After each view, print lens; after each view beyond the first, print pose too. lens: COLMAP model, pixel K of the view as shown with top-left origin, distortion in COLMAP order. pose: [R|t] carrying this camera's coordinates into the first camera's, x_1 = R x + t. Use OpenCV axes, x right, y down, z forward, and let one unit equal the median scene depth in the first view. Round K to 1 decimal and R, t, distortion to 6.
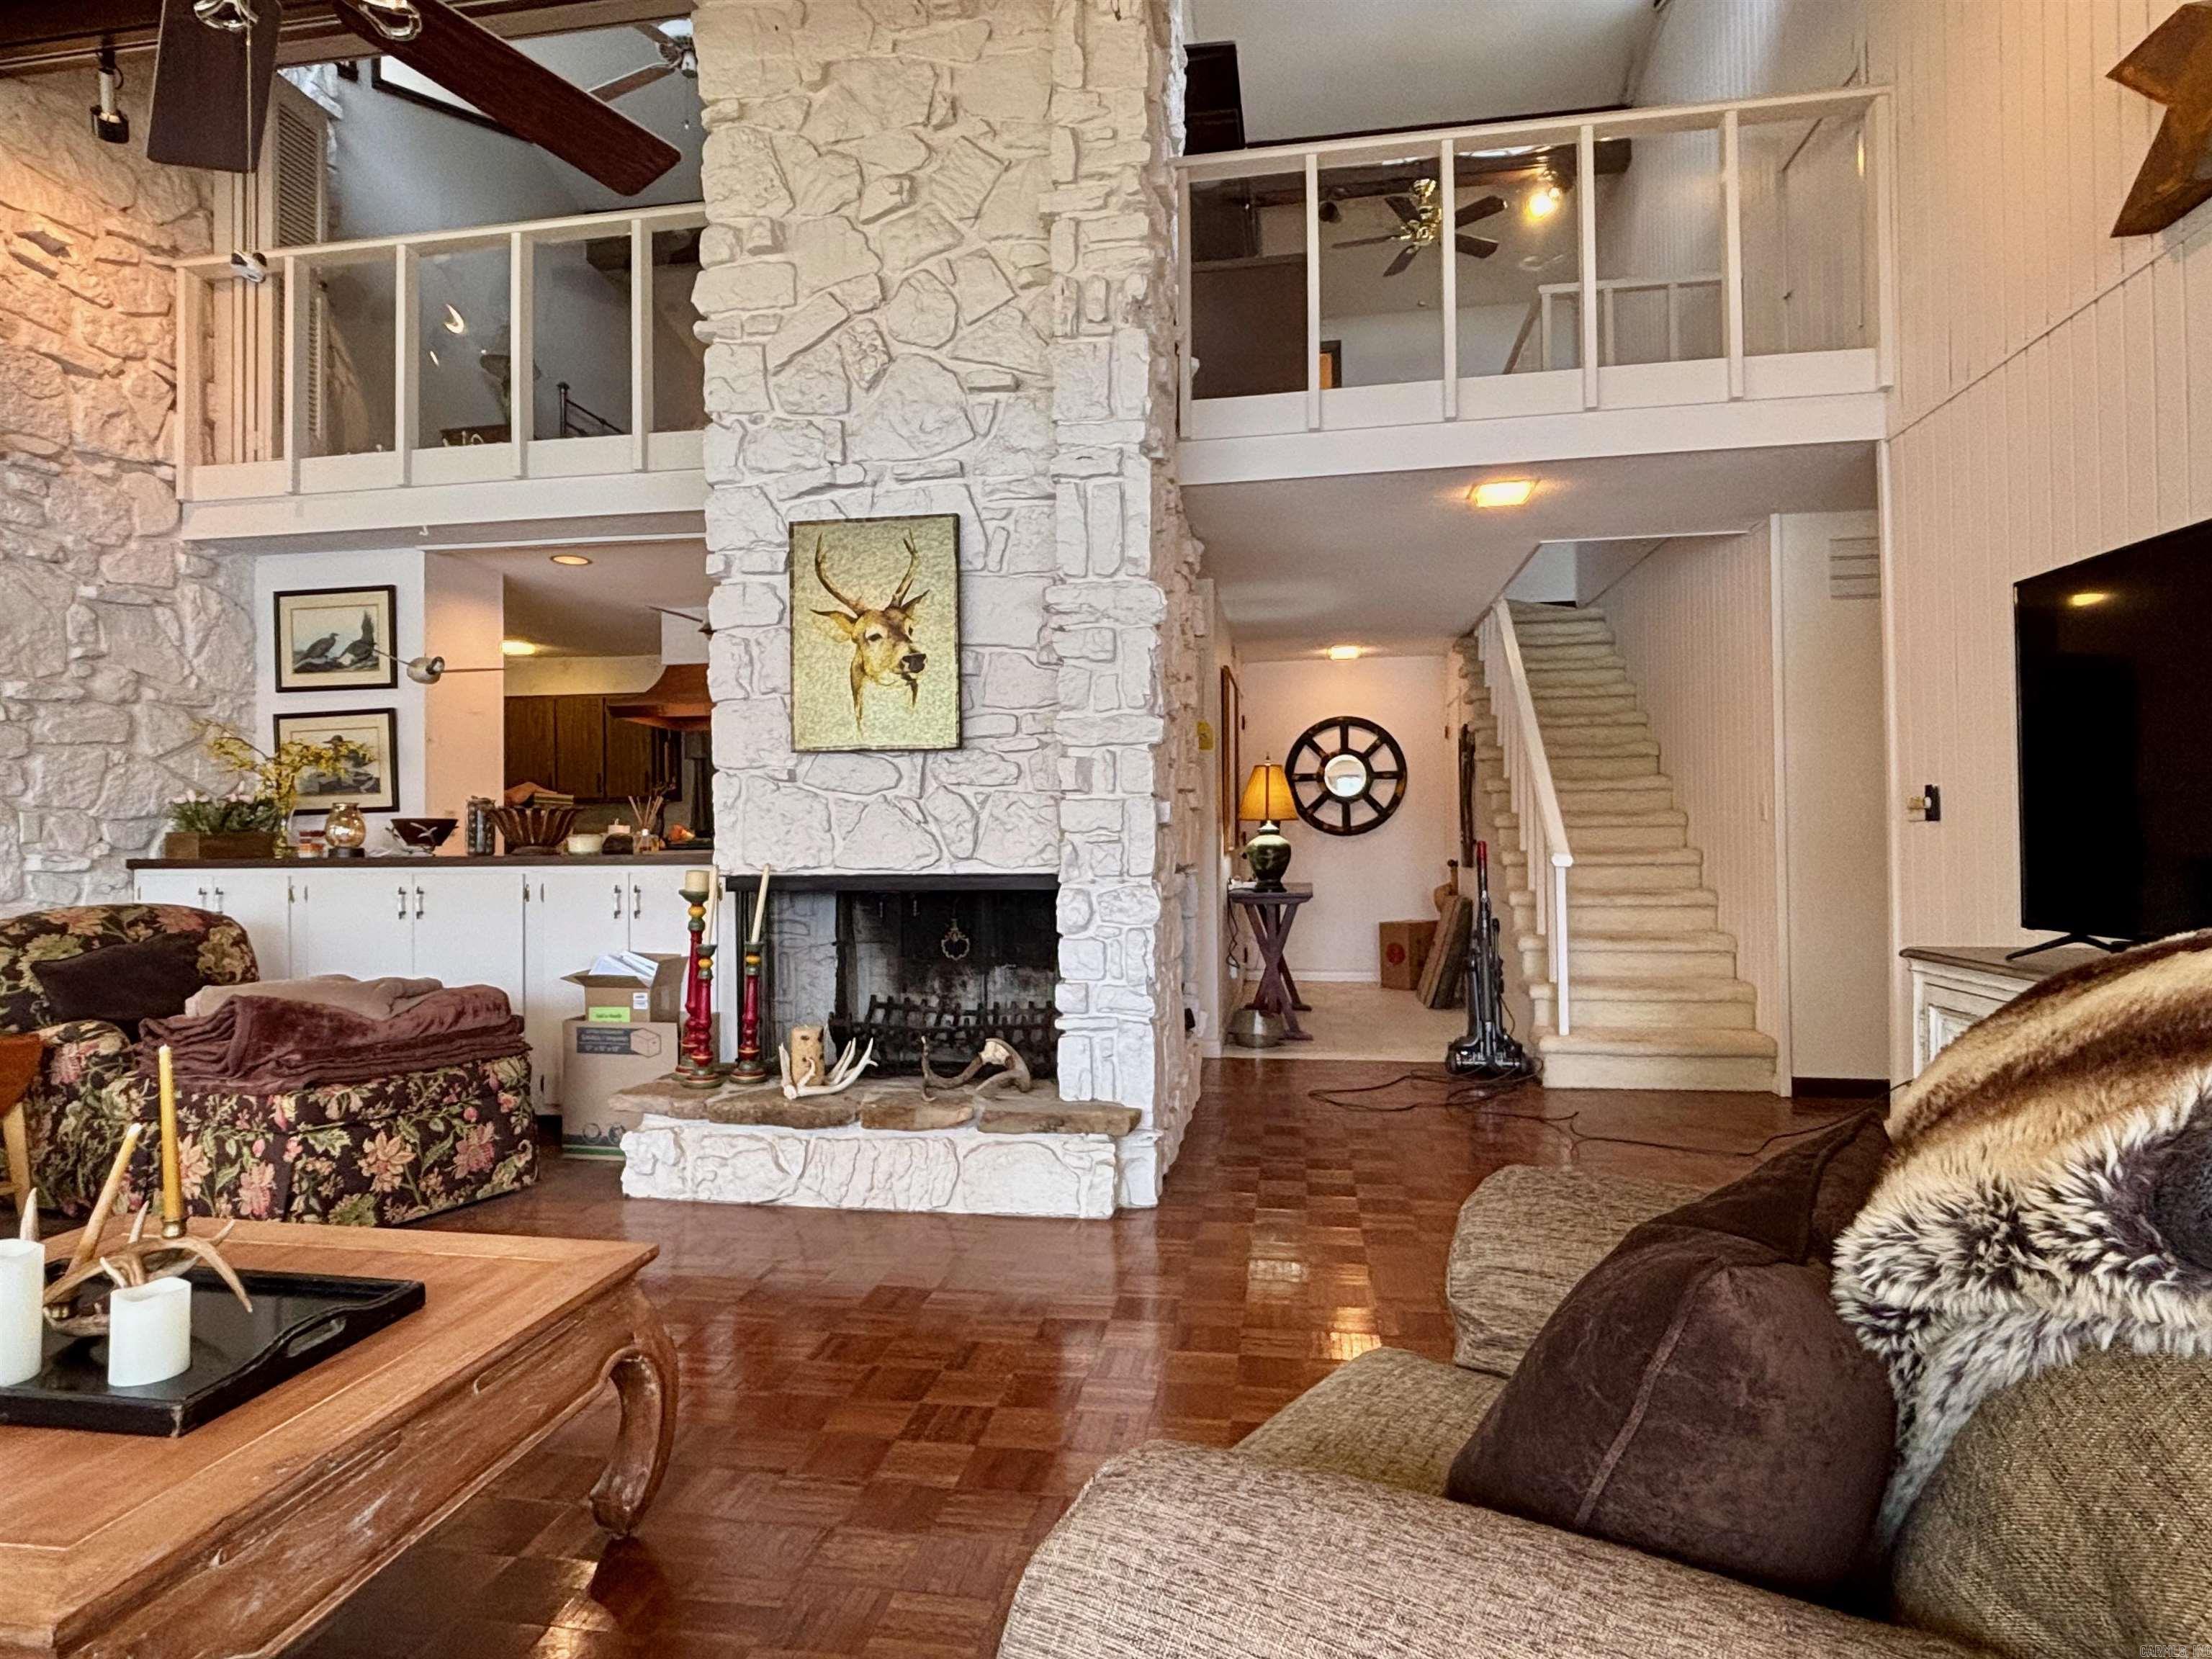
lens RADIAL K [[1222.6, 0, 1101.9], [0, 1222.6, 828.7], [0, 0, 1]] dist [0.052630, -0.064871]
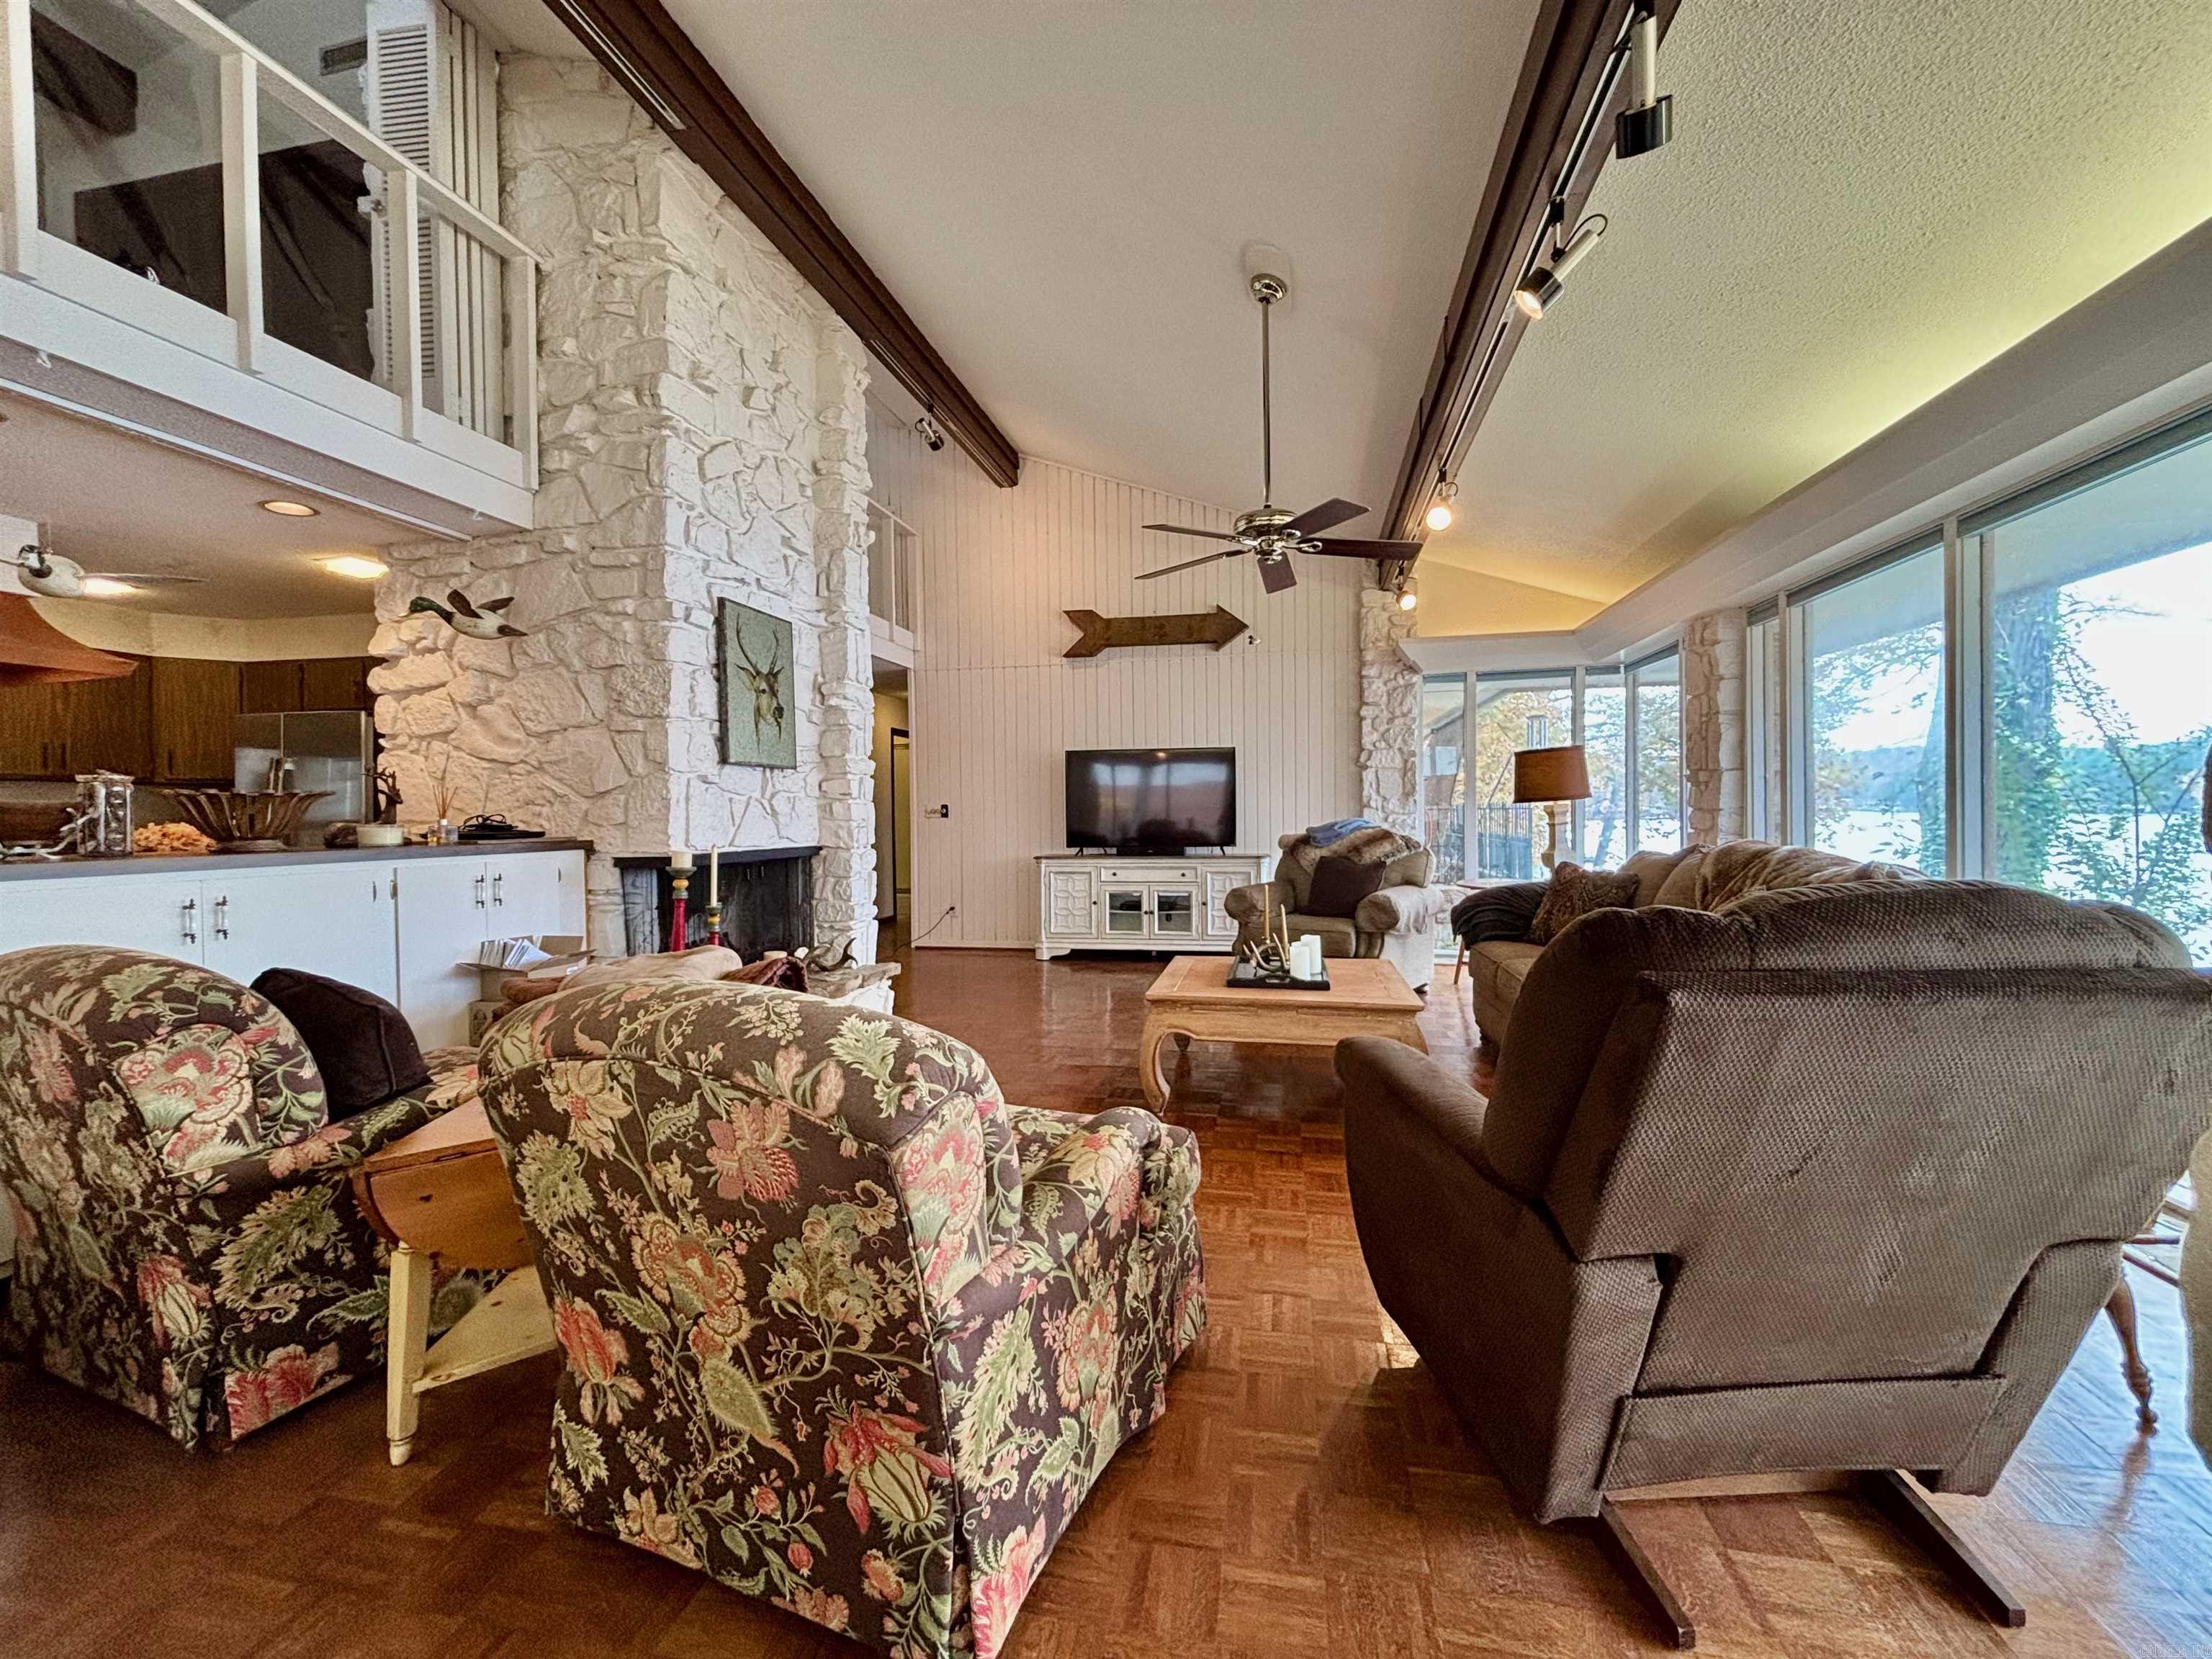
lens RADIAL K [[915.3, 0, 1106.0], [0, 915.3, 829.5], [0, 0, 1]] dist [-0.000245, 0.000244]
pose [[0.040218, -0.004246, 0.999182, -1.311772], [-0.000520, 0.999991, 0.004270, 0.011490], [-0.999191, -0.000691, 0.040215, 0.528569]]
